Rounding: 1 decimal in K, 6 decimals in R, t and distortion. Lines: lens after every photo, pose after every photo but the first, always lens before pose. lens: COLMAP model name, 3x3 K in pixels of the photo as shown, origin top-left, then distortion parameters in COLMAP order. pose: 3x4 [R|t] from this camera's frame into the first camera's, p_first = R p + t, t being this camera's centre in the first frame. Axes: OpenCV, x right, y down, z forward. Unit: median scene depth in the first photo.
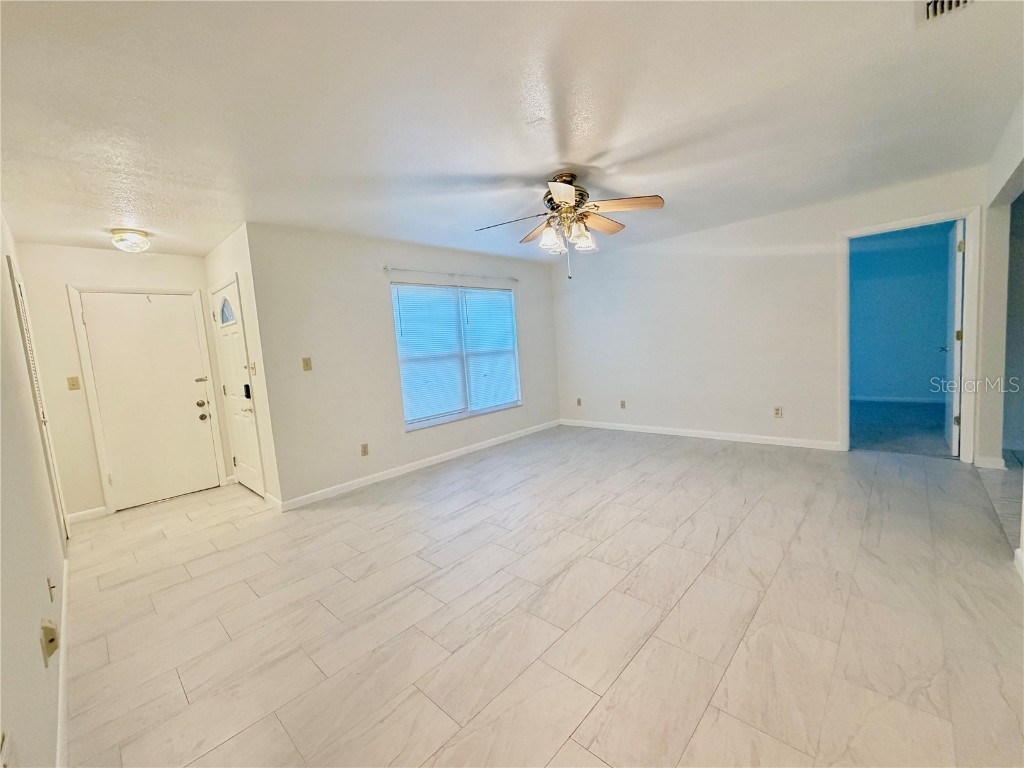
lens RADIAL K [[416.6, 0, 513.7], [0, 416.6, 384.8], [0, 0, 1]] dist [0.000706, 0.000086]
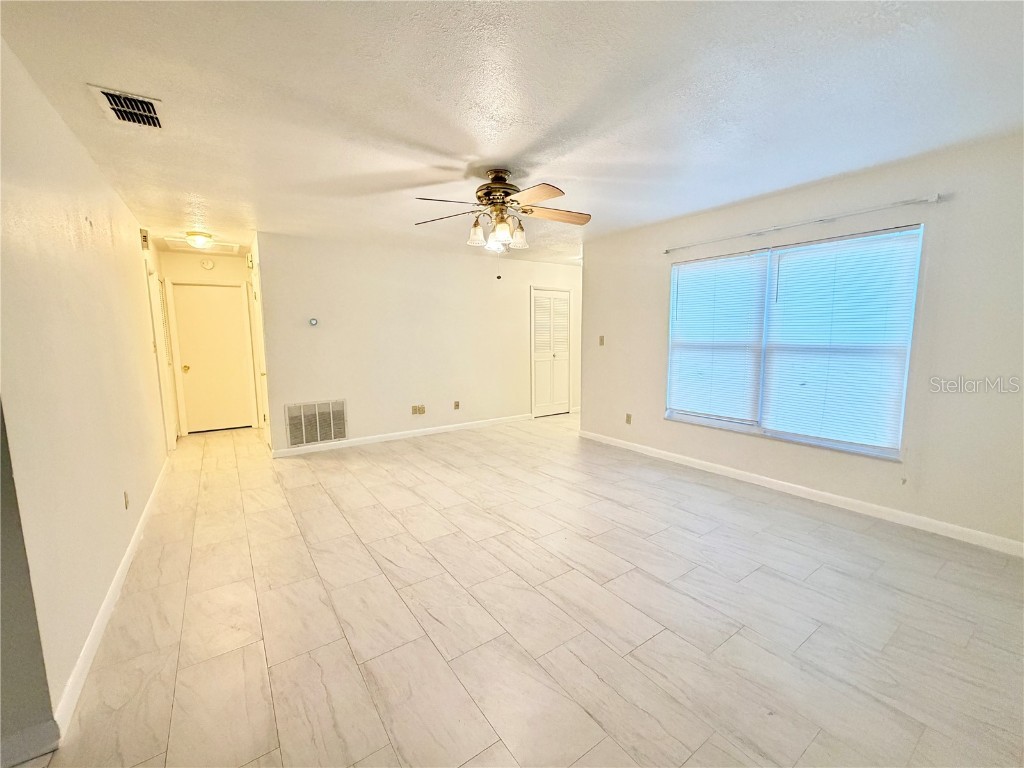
lens RADIAL K [[416.6, 0, 513.7], [0, 416.6, 384.8], [0, 0, 1]] dist [0.000706, 0.000086]
pose [[-0.198666, 0.194218, -0.960631, 0.908973], [-0.069849, 0.974870, 0.211542, -0.180600], [0.977575, 0.109125, -0.180108, 1.007207]]
